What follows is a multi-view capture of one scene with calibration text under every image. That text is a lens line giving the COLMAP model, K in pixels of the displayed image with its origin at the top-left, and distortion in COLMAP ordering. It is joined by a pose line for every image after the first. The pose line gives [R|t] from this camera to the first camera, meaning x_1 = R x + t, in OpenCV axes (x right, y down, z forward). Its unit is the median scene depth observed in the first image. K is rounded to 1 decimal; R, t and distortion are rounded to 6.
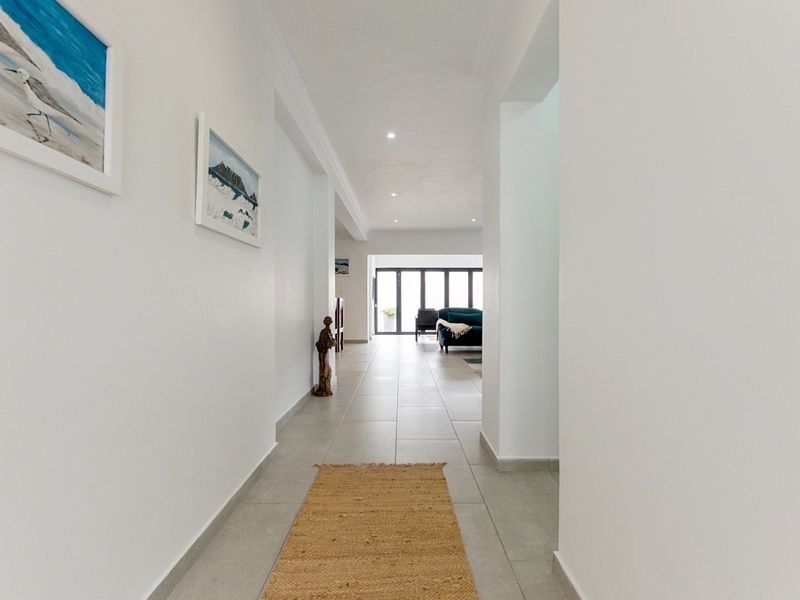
lens RADIAL K [[398.0, 0, 398.3], [0, 398.0, 300.2], [0, 0, 1]] dist [0.011304, -0.000240]
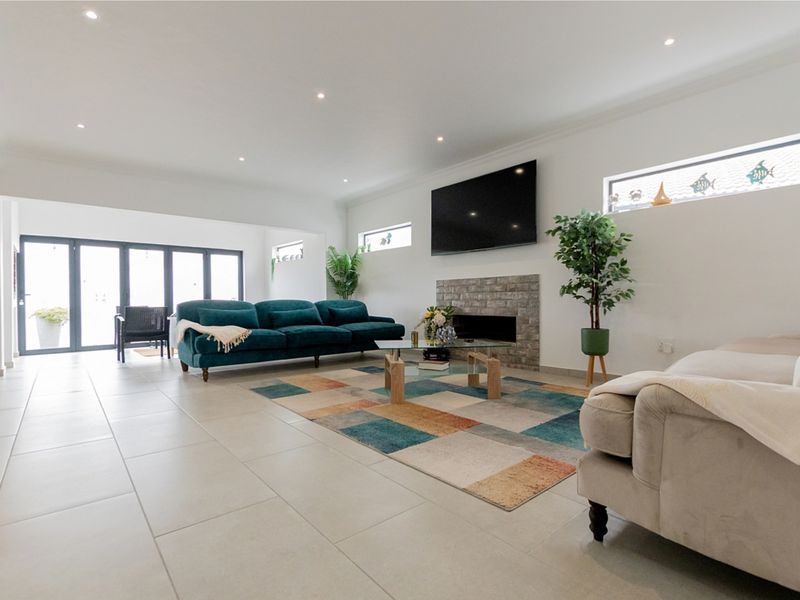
lens RADIAL K [[398.0, 0, 407.0], [0, 398.0, 299.3], [0, 0, 1]] dist [0.011304, -0.000240]
pose [[0.751388, -0.008036, 0.659812, -0.024021], [0.008499, 0.999961, 0.002500, 0.012533], [-0.659806, 0.003729, 0.751427, 0.246852]]
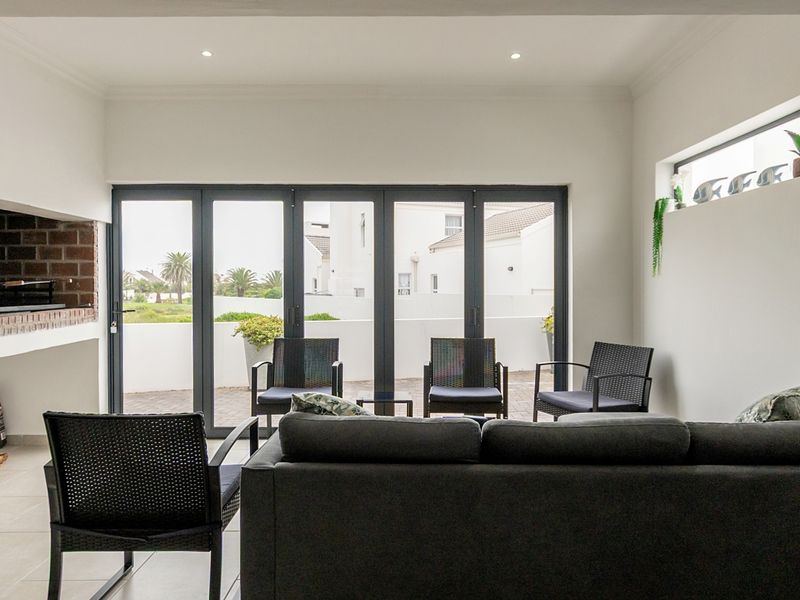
lens RADIAL K [[521.8, 0, 404.9], [0, 521.8, 292.2], [0, 0, 1]] dist [0.006161, 0.000697]
pose [[0.999781, -0.002307, 0.020792, 0.138388], [0.002052, 0.999923, 0.012276, -0.015719], [-0.020818, -0.012231, 0.999708, 0.709008]]
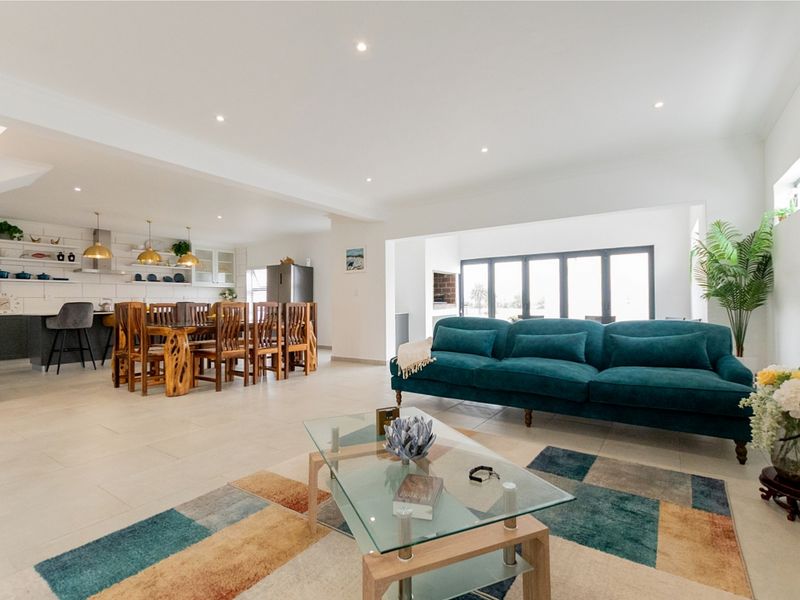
lens RADIAL K [[398.0, 0, 404.4], [0, 398.0, 299.2], [0, 0, 1]] dist [0.011304, -0.000240]
pose [[0.840332, -0.016512, -0.541820, 0.273214], [0.010413, 0.999843, -0.014321, 0.000205], [0.541972, 0.006392, 0.840372, 0.357943]]
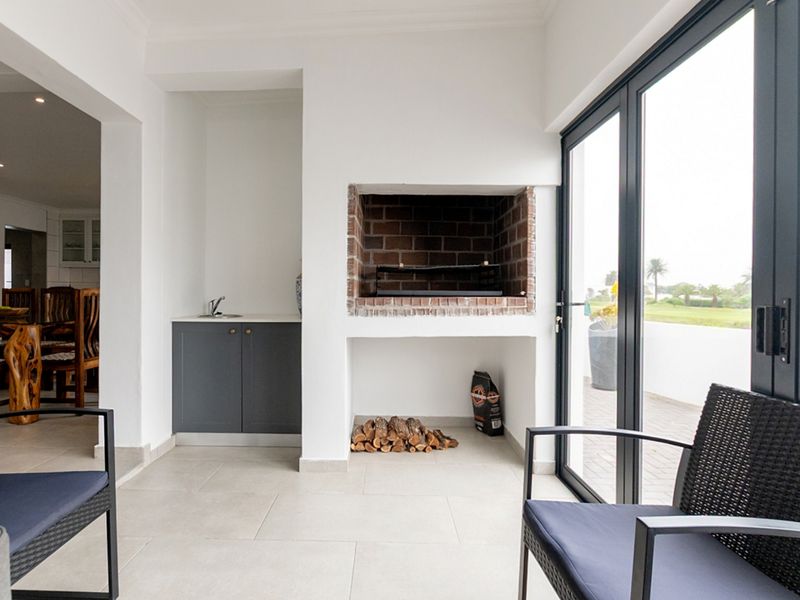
lens RADIAL K [[398.0, 0, 399.5], [0, 398.0, 297.1], [0, 0, 1]] dist [0.011304, -0.000240]
pose [[0.023214, 0.009002, -0.999690, 0.147786], [-0.003933, 0.999953, 0.008913, -0.002666], [0.999723, 0.003725, 0.023248, 0.995576]]
